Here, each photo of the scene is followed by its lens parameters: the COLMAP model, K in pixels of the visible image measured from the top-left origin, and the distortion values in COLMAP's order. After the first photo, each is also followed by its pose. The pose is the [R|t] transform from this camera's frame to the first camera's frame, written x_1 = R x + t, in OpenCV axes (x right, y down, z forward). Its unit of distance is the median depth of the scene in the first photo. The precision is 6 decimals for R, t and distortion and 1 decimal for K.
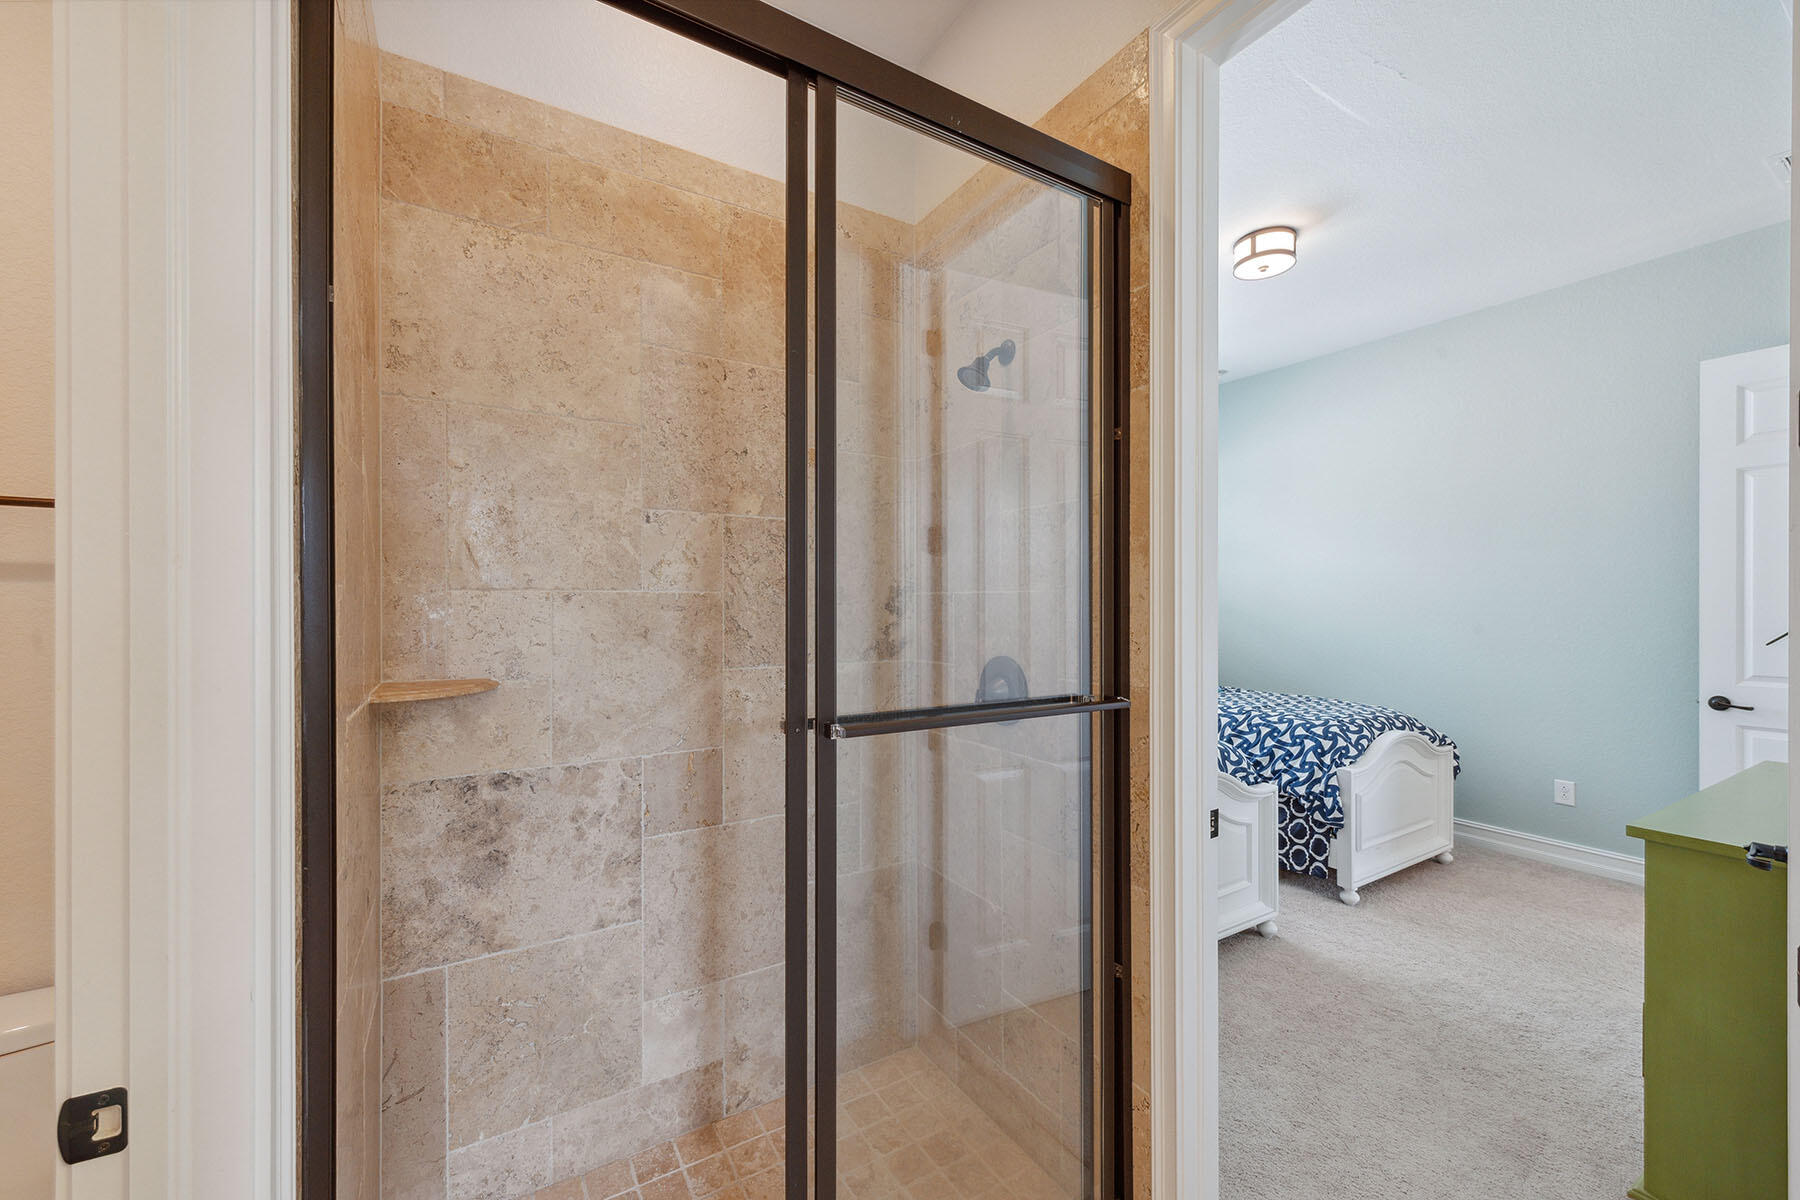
lens RADIAL K [[706.2, 0, 900.0], [0, 706.2, 600.0], [0, 0, 1]] dist [0.013446, -0.003718]
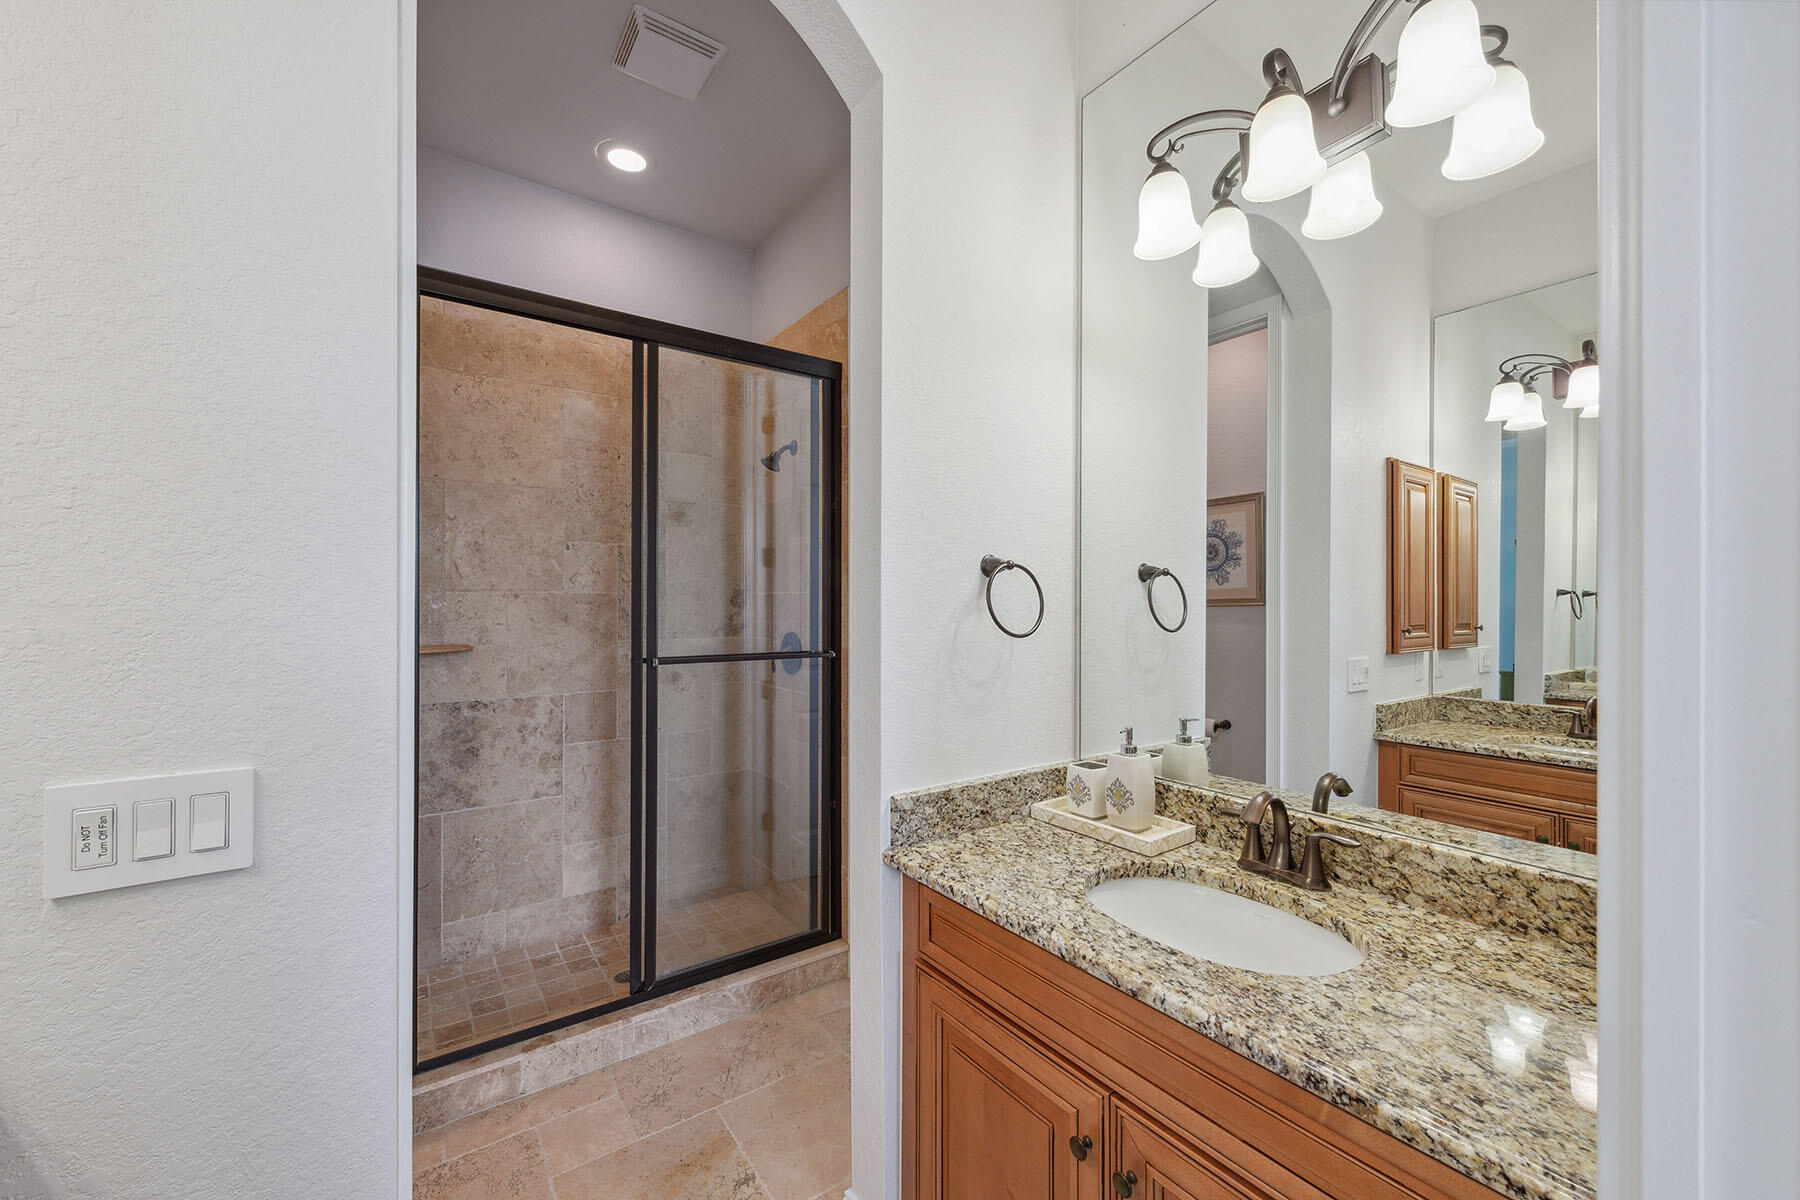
lens RADIAL K [[706.2, 0, 900.0], [0, 706.2, 600.0], [0, 0, 1]] dist [0.013446, -0.003718]
pose [[0.997756, 0.004109, 0.066833, 0.304302], [-0.004143, 0.999991, 0.000377, 0.002051], [-0.066831, -0.000653, 0.997764, -0.690176]]
